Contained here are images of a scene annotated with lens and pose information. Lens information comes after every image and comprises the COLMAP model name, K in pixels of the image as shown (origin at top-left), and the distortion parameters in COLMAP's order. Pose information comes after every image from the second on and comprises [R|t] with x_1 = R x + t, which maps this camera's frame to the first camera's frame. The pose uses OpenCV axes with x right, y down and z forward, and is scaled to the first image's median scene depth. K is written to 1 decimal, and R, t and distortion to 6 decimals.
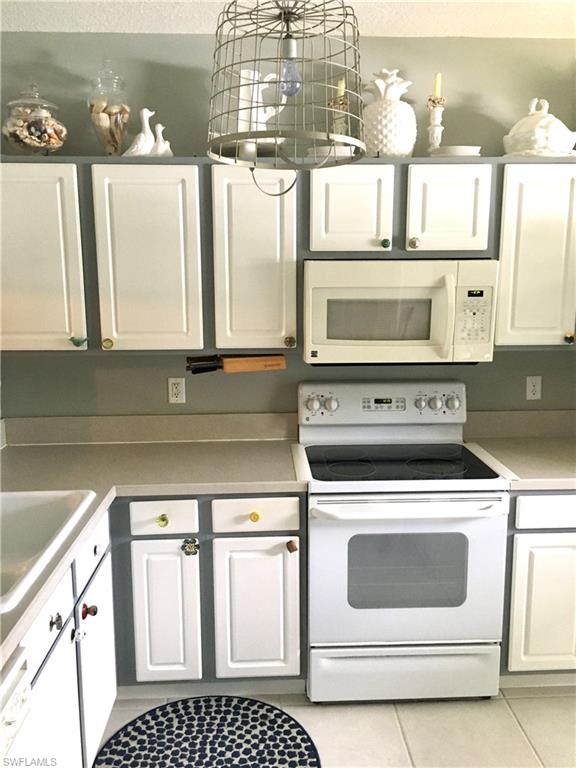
lens RADIAL K [[655.9, 0, 288.0], [0, 655.9, 384.0], [0, 0, 1]] dist [0.108907, -0.147104]
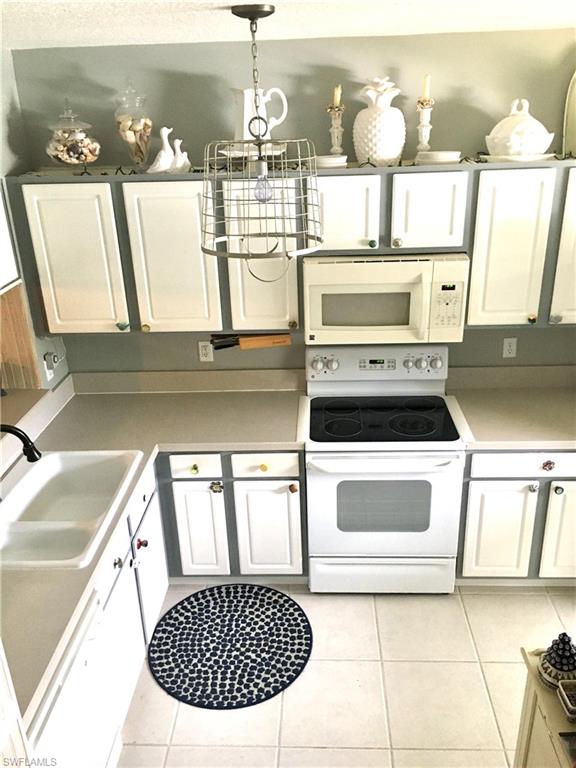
lens RADIAL K [[655.9, 0, 288.0], [0, 655.9, 384.0], [0, 0, 1]] dist [0.108907, -0.147104]
pose [[0.995932, 0.007610, -0.089790, 0.106201], [0.013962, 0.971363, 0.237189, -0.252403], [0.089024, -0.237478, 0.967305, -0.200237]]
